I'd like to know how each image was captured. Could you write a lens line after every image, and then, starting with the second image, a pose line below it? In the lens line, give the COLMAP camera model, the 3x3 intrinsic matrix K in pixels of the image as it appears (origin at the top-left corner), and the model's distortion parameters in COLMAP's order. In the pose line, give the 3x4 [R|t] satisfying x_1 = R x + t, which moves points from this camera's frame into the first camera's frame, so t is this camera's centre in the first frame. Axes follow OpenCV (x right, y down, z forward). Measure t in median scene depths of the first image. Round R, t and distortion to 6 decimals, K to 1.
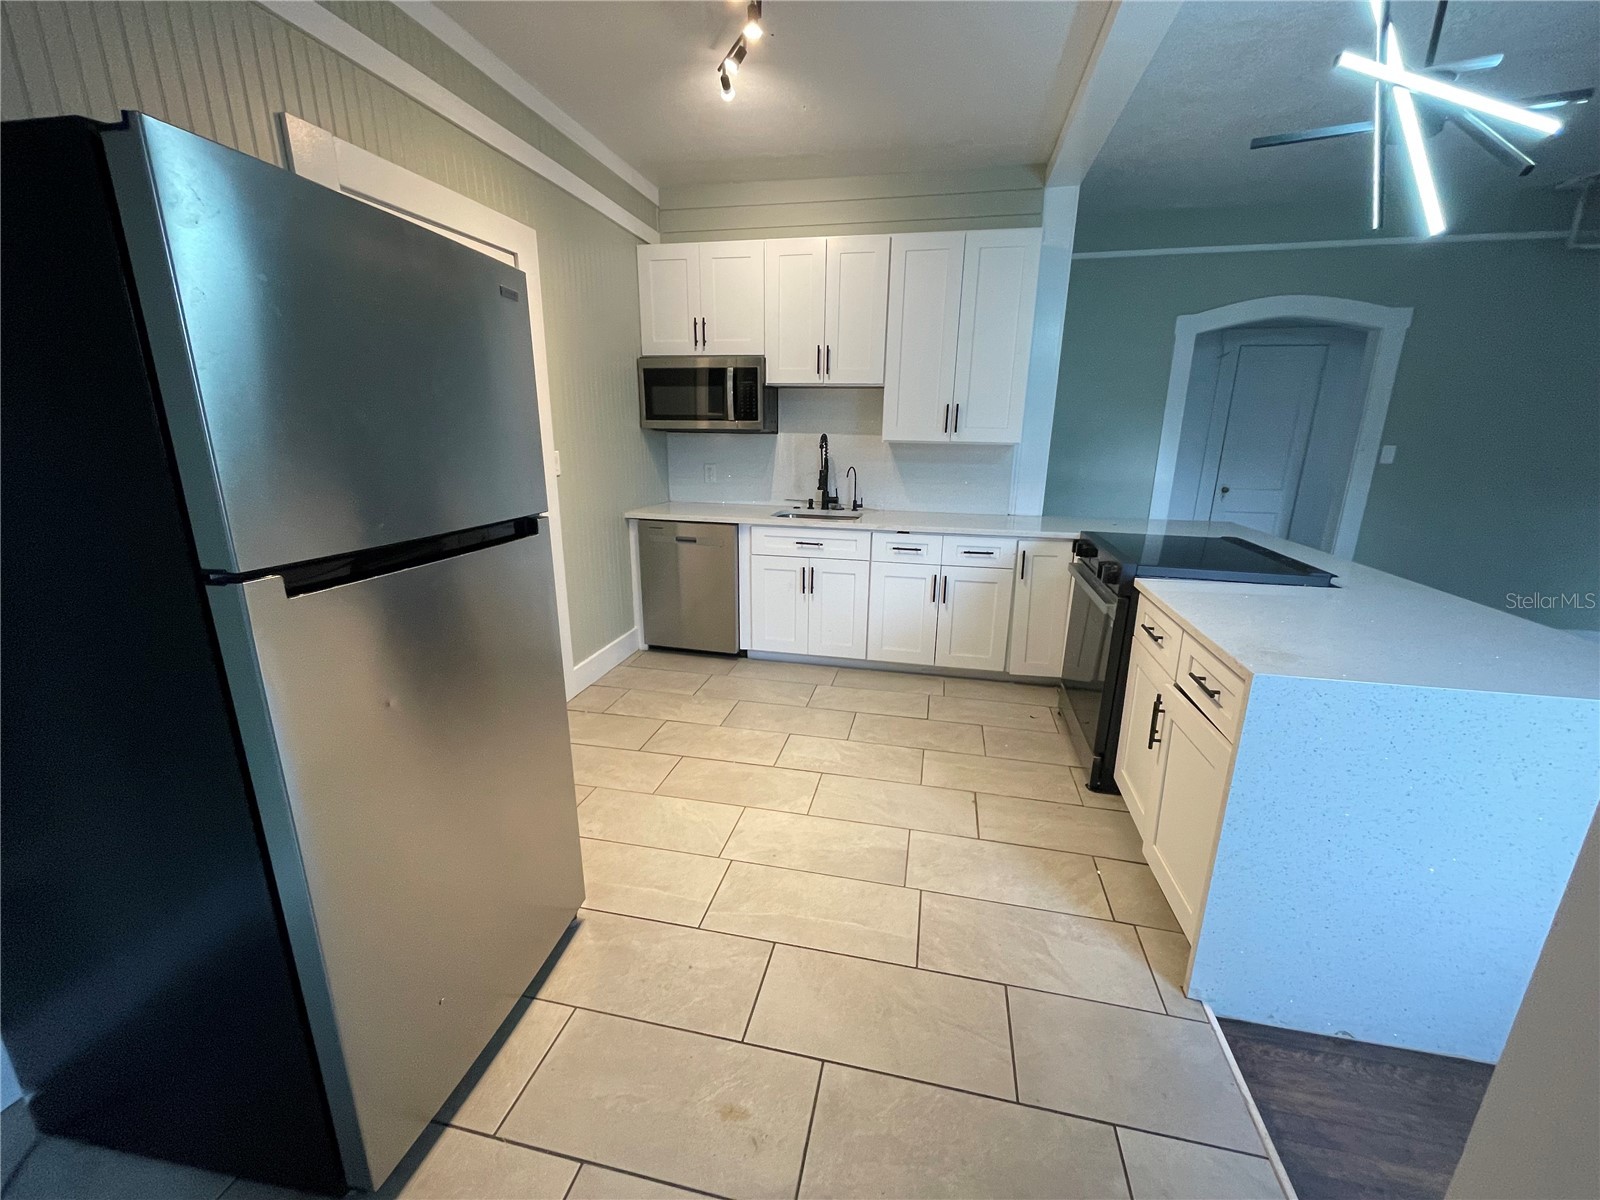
lens RADIAL K [[645.4, 0, 799.9], [0, 645.4, 599.8], [0, 0, 1]] dist [-0.000865, -0.000004]
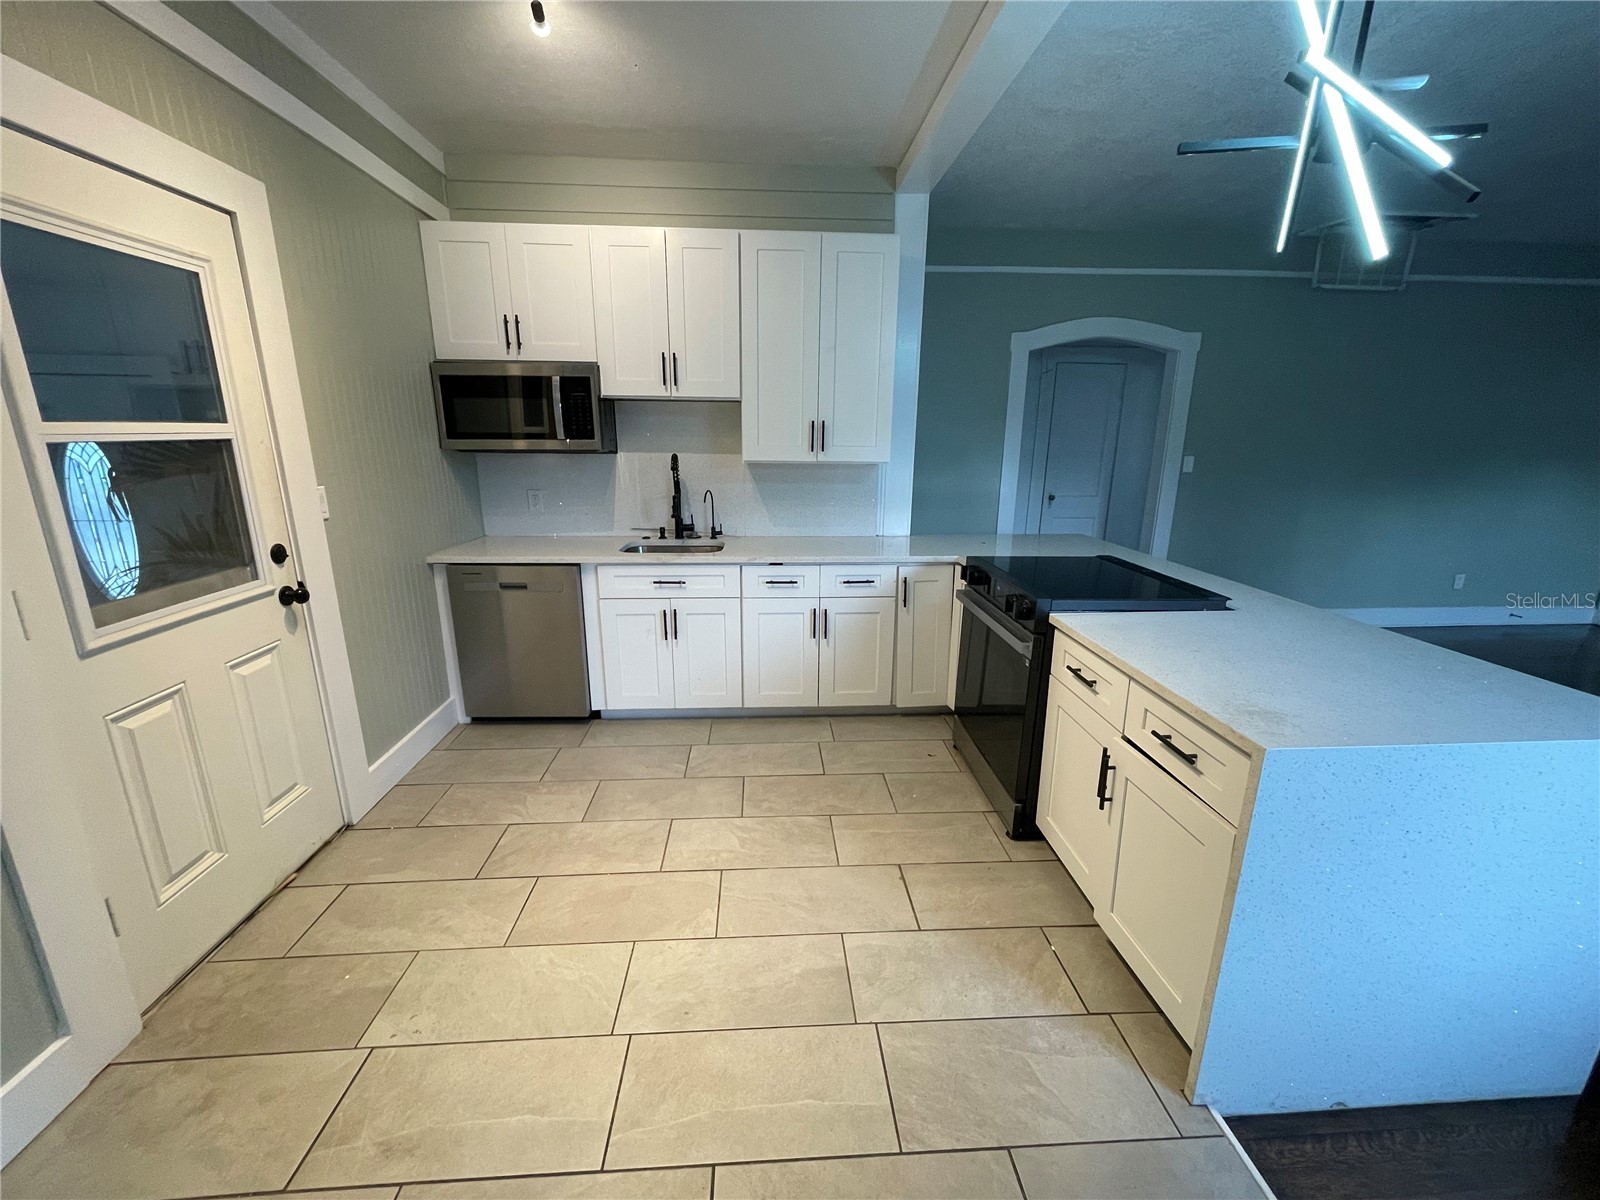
lens RADIAL K [[645.4, 0, 800.2], [0, 645.4, 598.6], [0, 0, 1]] dist [-0.000865, -0.000004]
pose [[0.962287, -0.072545, 0.262186, -0.046705], [0.075026, 0.997181, 0.000547, -0.055320], [-0.261487, 0.019144, 0.965017, 0.131116]]
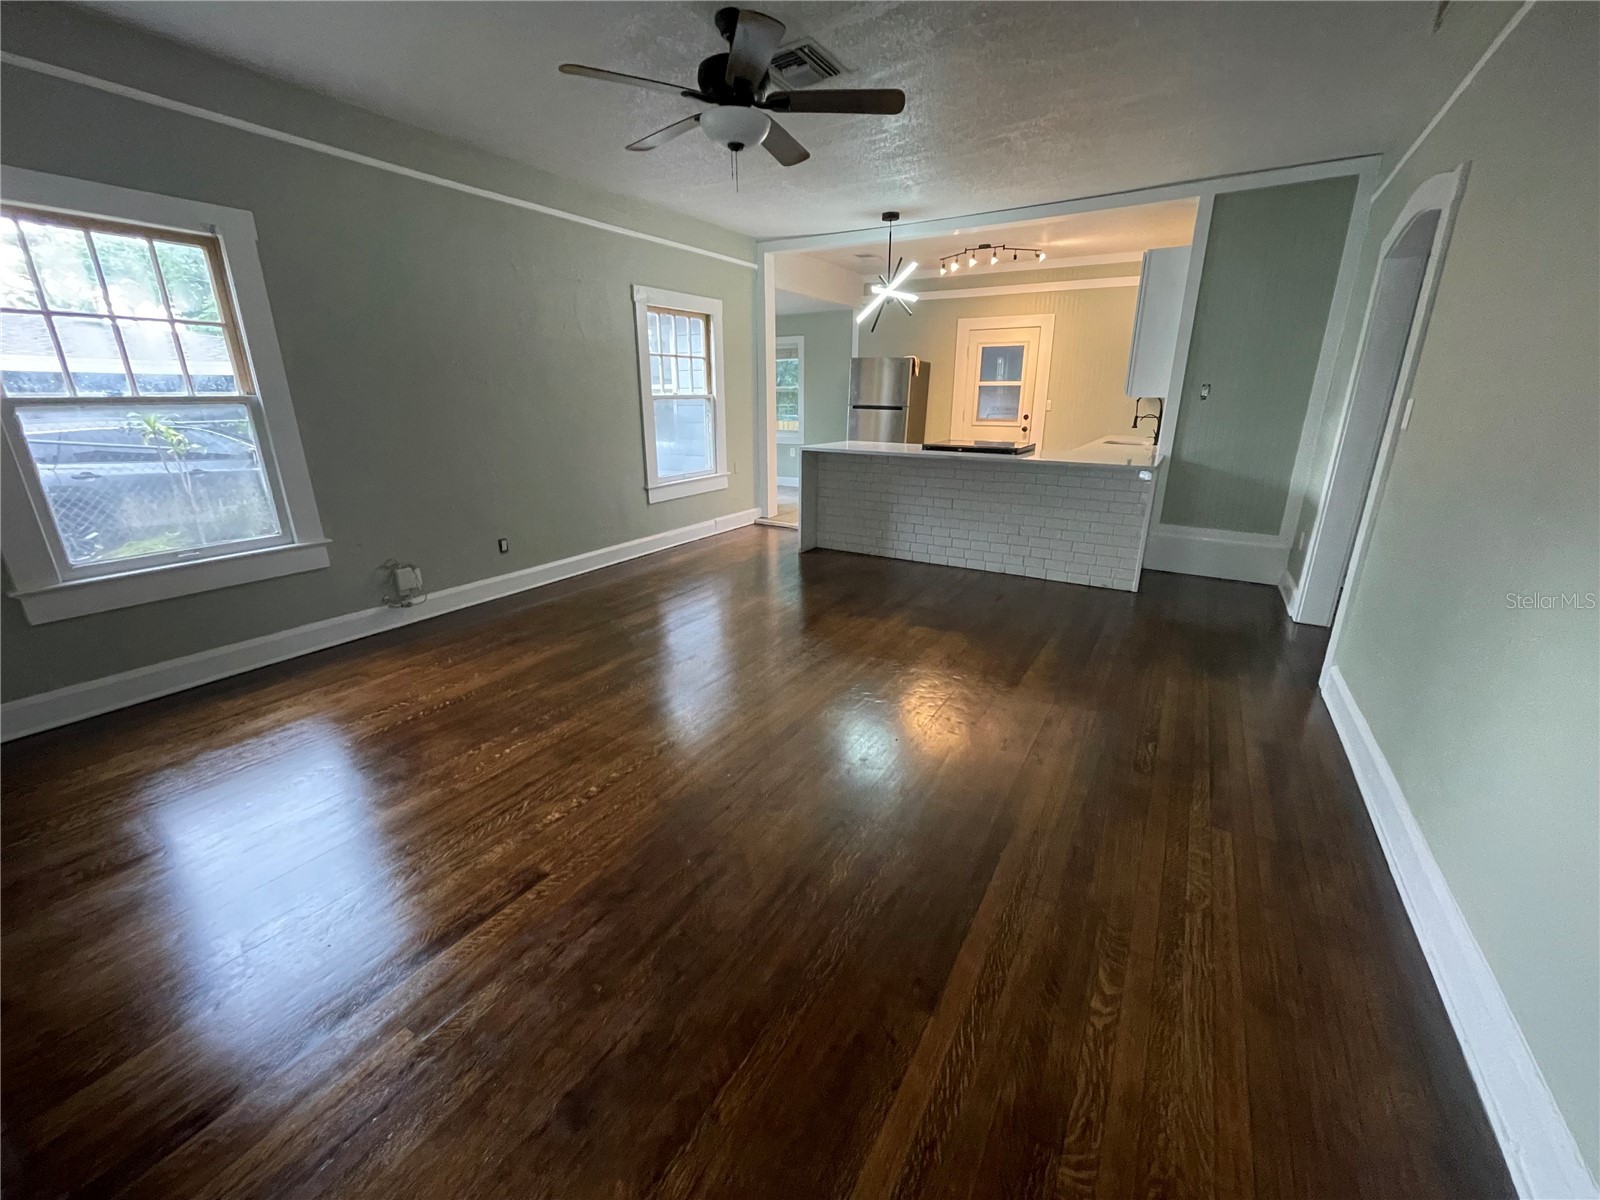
lens RADIAL K [[645.4, 0, 793.4], [0, 645.4, 608.0], [0, 0, 1]] dist [-0.000865, -0.000004]
pose [[-0.325445, 0.288288, -0.900542, 2.108918], [-0.254384, 0.890582, 0.377031, -0.181134], [0.910700, 0.351786, -0.216500, 0.817929]]
